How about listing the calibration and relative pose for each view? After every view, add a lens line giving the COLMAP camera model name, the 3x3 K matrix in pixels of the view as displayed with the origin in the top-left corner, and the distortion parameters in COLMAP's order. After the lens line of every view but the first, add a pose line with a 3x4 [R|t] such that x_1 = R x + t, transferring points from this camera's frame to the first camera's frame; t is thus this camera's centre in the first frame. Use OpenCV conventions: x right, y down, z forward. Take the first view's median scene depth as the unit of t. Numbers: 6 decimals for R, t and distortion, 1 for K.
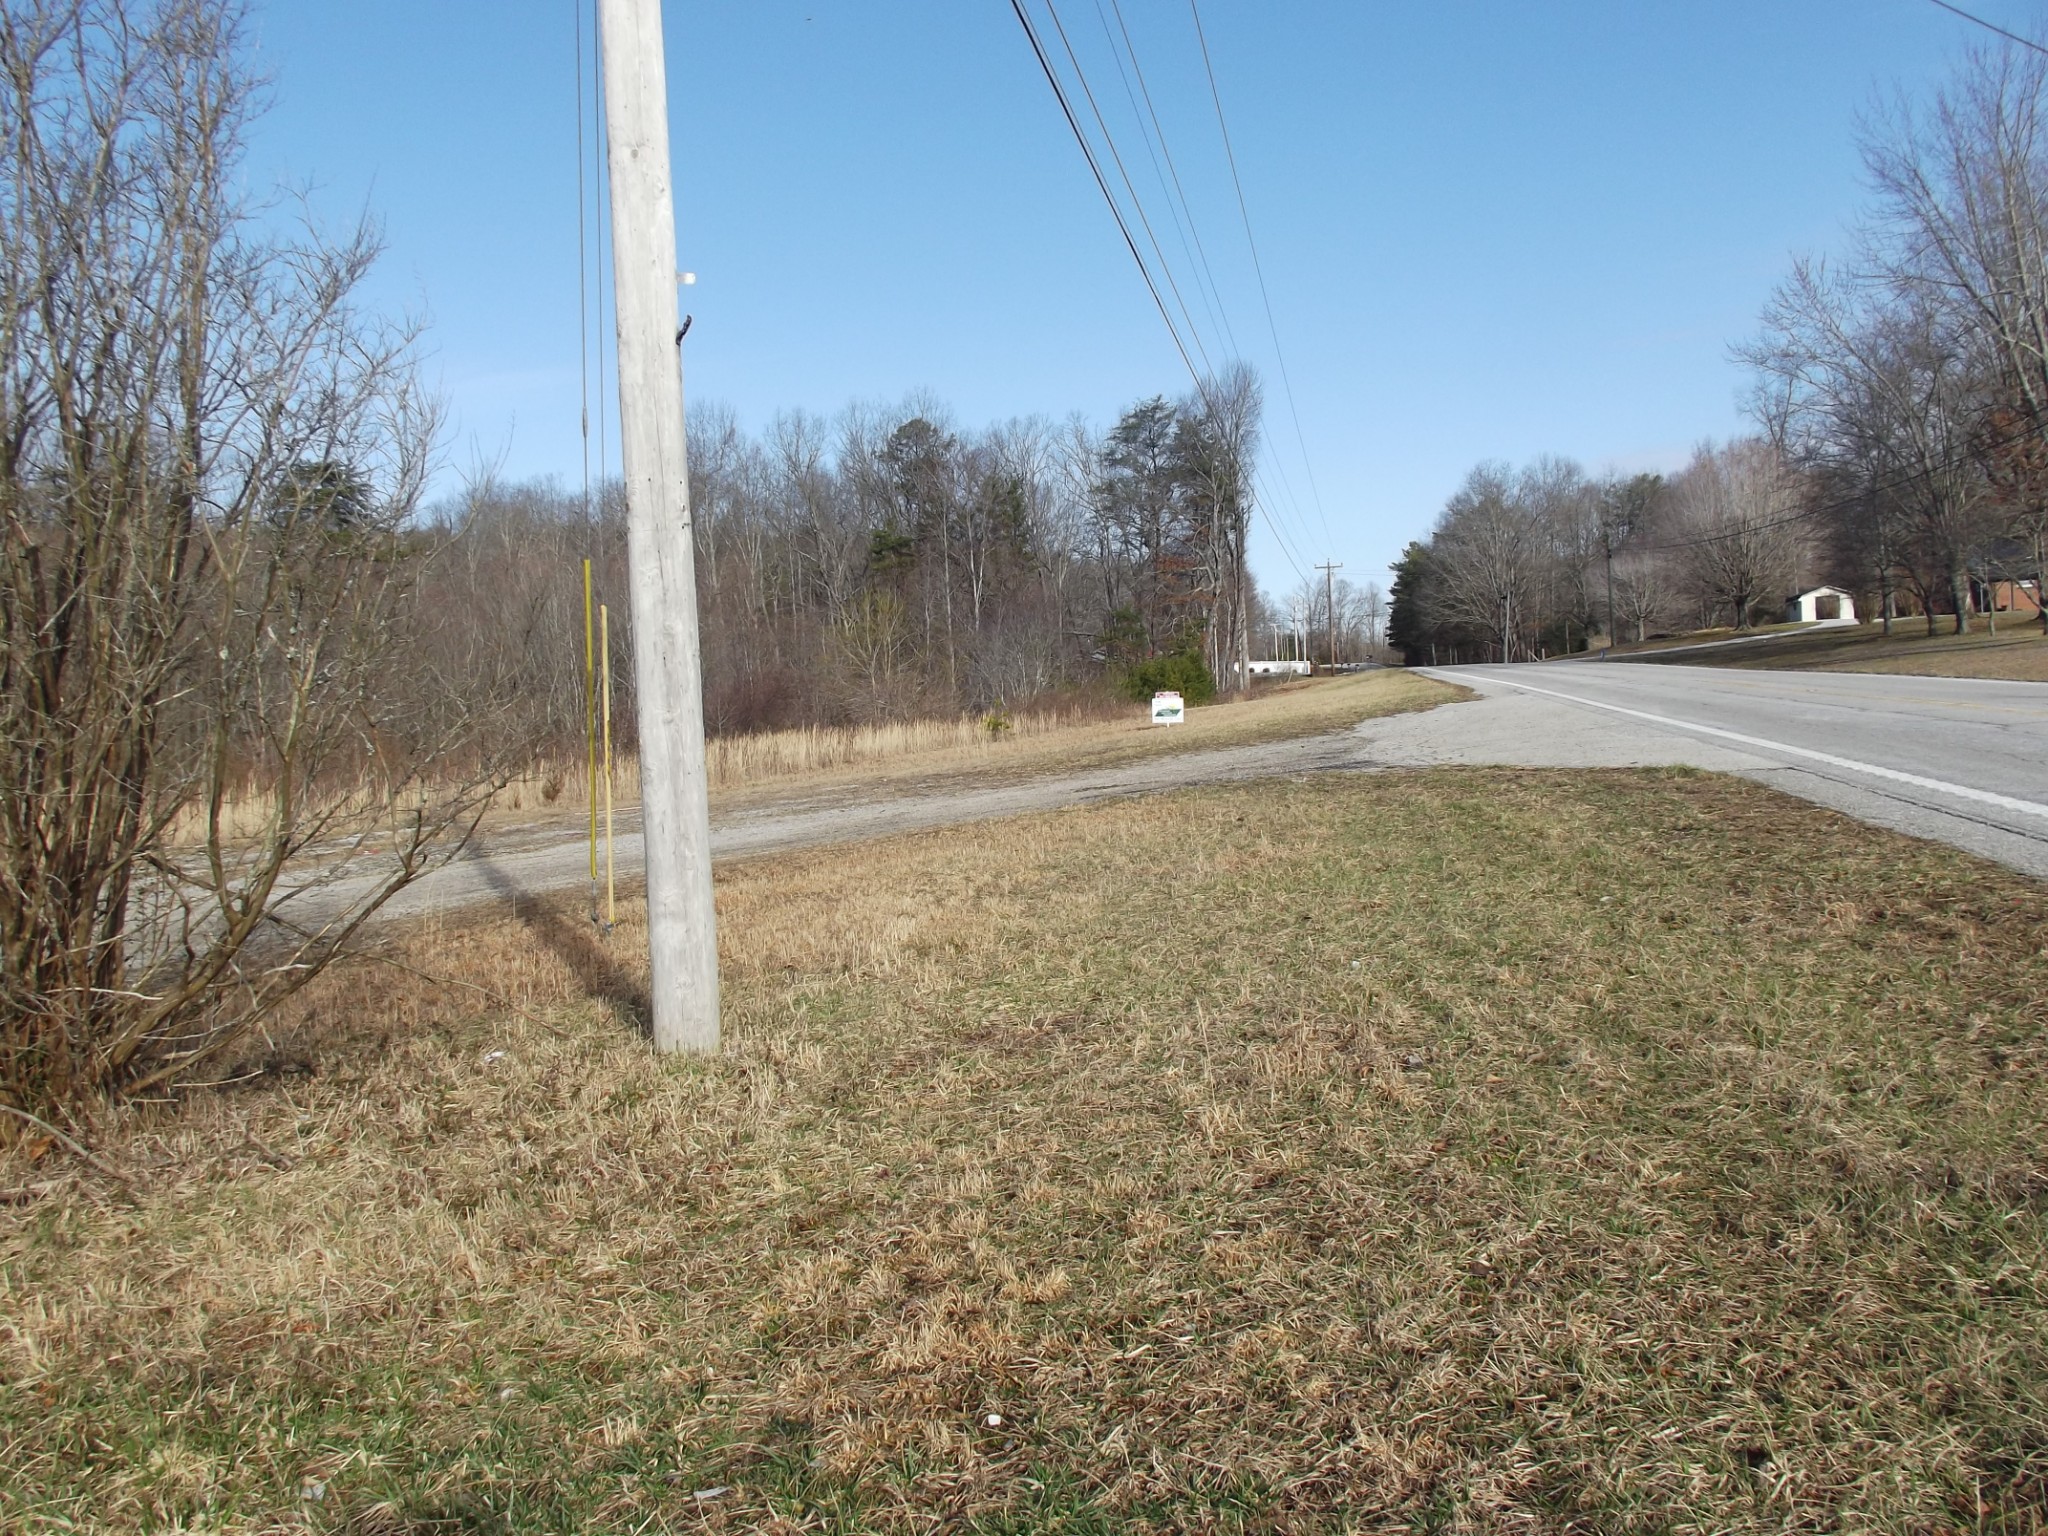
lens RADIAL K [[1690.3, 0, 1021.0], [0, 1690.3, 747.4], [0, 0, 1]] dist [-0.066905, 0.039572]
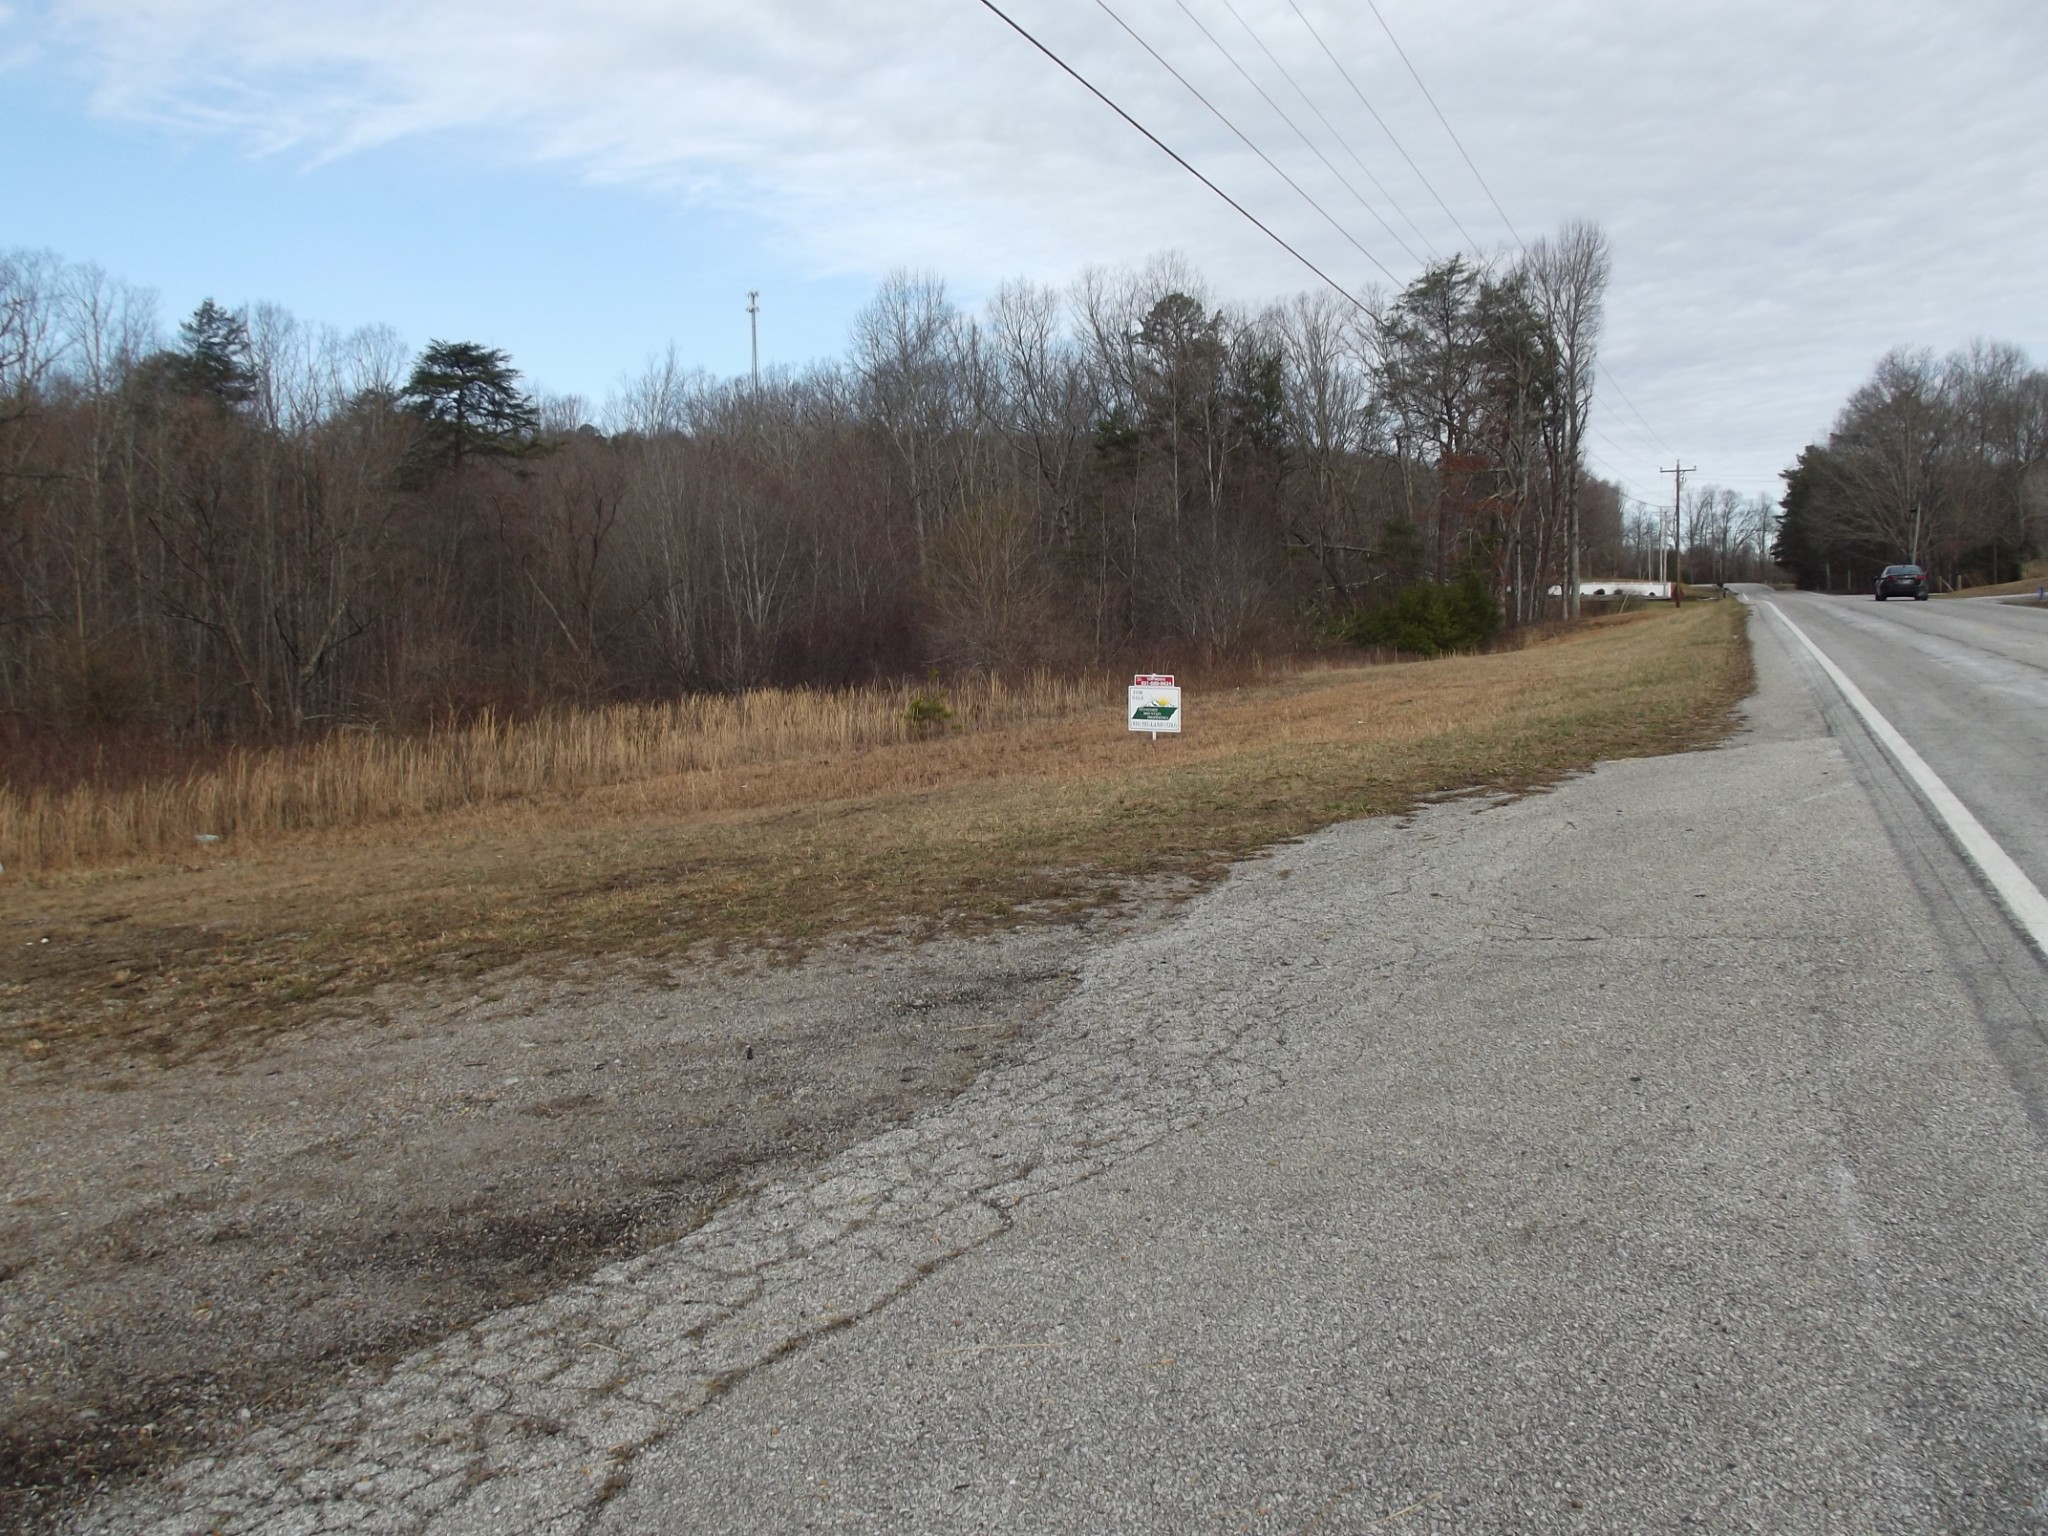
lens RADIAL K [[1690.3, 0, 1021.0], [0, 1690.3, 747.4], [0, 0, 1]] dist [-0.066905, 0.039572]
pose [[0.976520, 0.035981, -0.212400, 0.043563], [-0.024427, 0.998088, 0.056771, -0.010611], [0.214037, -0.050249, 0.975532, 0.124381]]
